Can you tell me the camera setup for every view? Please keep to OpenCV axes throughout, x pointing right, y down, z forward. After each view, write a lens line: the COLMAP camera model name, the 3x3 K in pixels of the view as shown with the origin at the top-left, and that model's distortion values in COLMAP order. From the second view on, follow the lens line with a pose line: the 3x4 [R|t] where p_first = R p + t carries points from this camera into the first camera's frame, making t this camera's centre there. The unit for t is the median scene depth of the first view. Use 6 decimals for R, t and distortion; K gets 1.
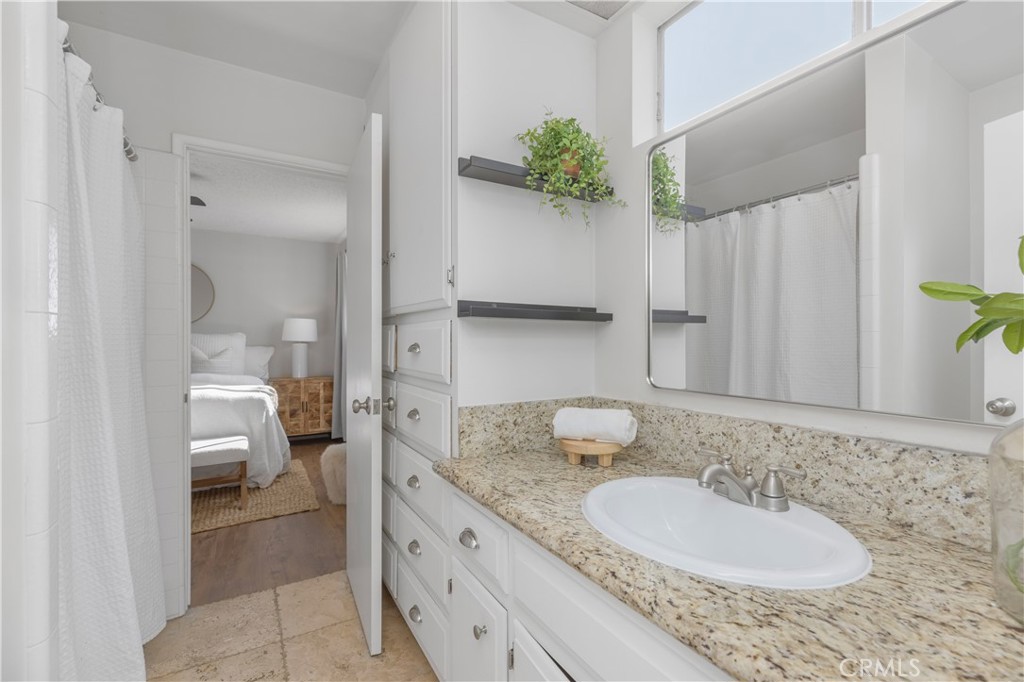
lens RADIAL K [[456.0, 0, 514.8], [0, 456.0, 341.0], [0, 0, 1]] dist [0.003441, 0.000336]
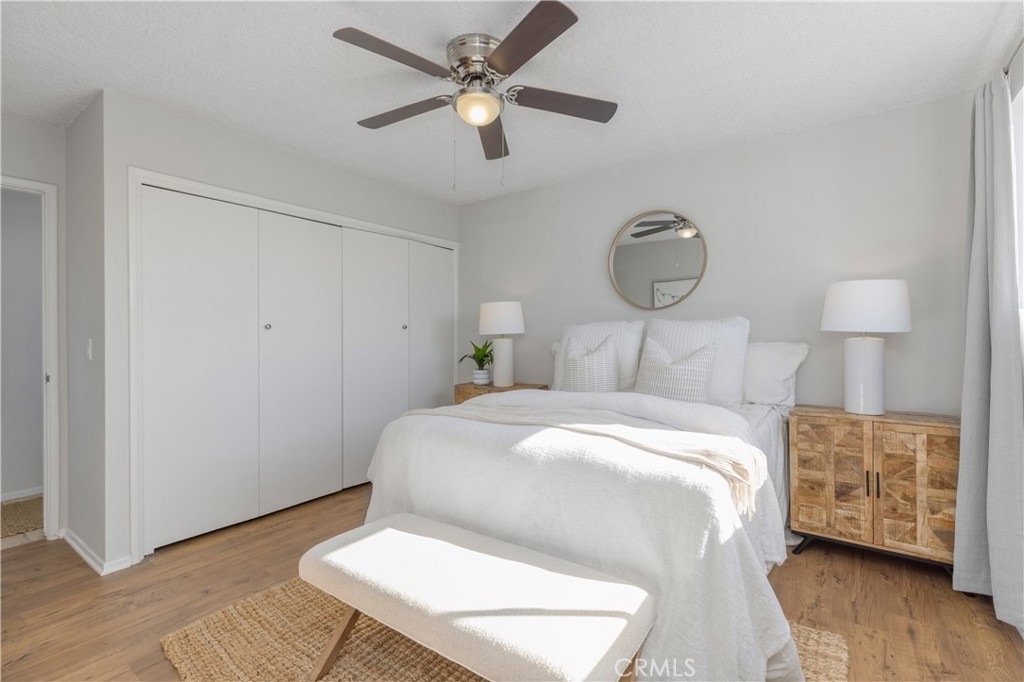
lens RADIAL K [[456.0, 0, 516.5], [0, 456.0, 337.1], [0, 0, 1]] dist [0.003441, 0.000336]
pose [[0.406554, 0.003996, -0.913618, -0.199383], [0.002500, 0.999982, 0.005486, 0.001919], [0.913623, -0.004514, 0.406537, 0.507722]]
